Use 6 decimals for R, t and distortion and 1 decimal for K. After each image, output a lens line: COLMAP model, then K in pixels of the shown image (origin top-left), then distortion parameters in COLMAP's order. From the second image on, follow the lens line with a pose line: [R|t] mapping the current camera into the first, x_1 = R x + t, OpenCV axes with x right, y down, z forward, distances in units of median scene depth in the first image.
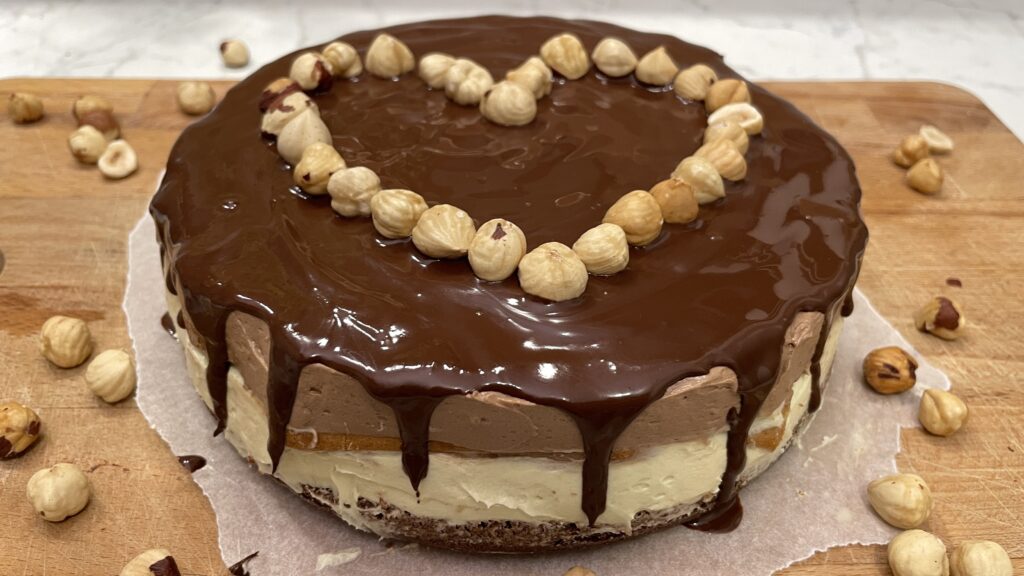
lens RADIAL K [[843.9, 0, 512.0], [0, 843.9, 288.0], [0, 0, 1]] dist [0.077884, -0.164382]
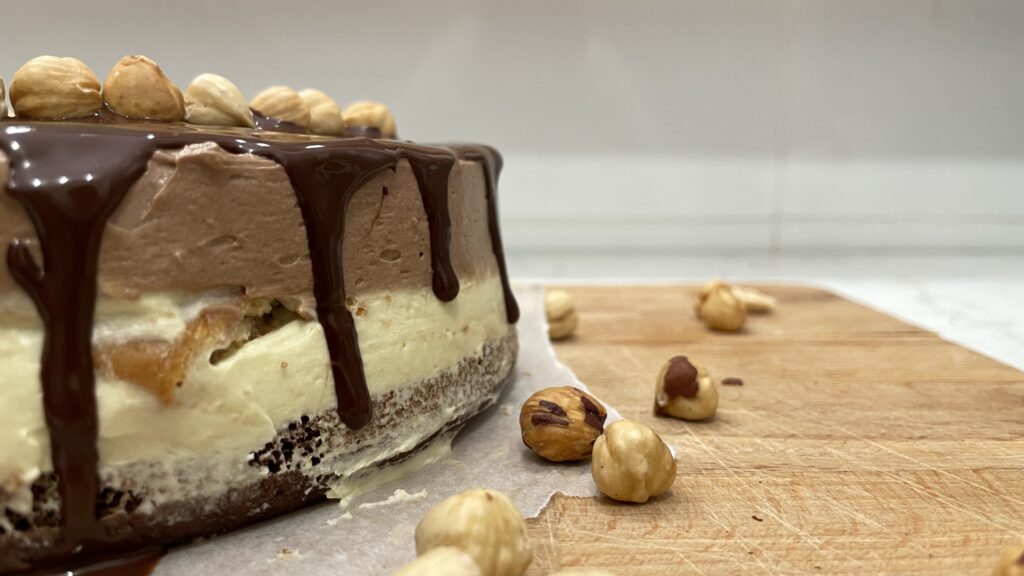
lens RADIAL K [[837.8, 0, 526.5], [0, 837.8, 251.9], [0, 0, 1]] dist [0.070394, -0.160757]
pose [[0.998979, -0.031635, -0.032245, 0.495792], [0.008234, 0.829391, -0.558608, 0.368115], [0.044416, 0.557772, 0.828805, 0.492059]]
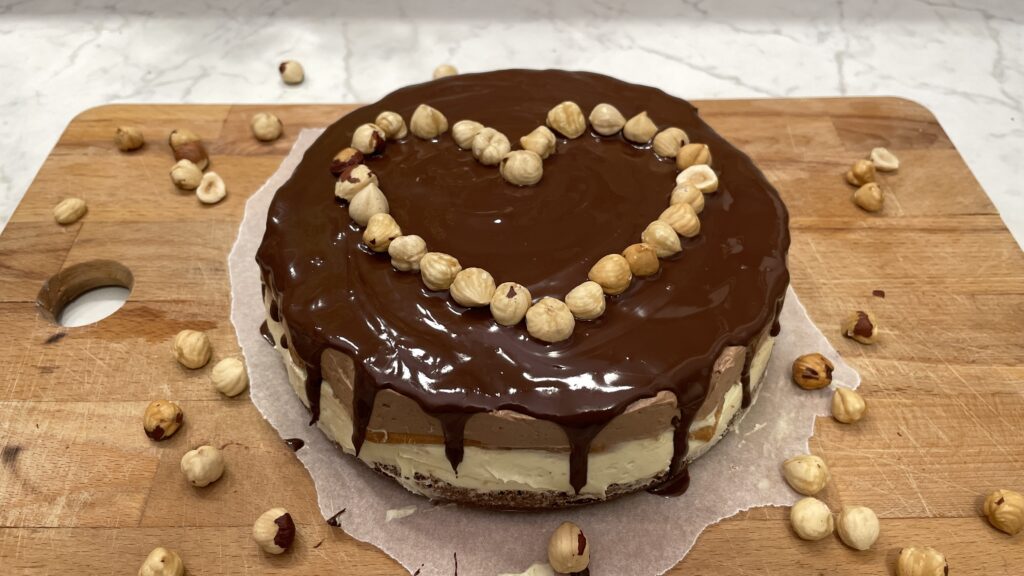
lens RADIAL K [[843.9, 0, 512.0], [0, 843.9, 288.0], [0, 0, 1]] dist [0.077884, -0.164382]
pose [[0.999461, -0.000258, -0.032839, 0.026838], [0.003404, 0.995396, 0.095787, -0.178423], [0.032663, -0.095847, 0.994860, -0.345195]]
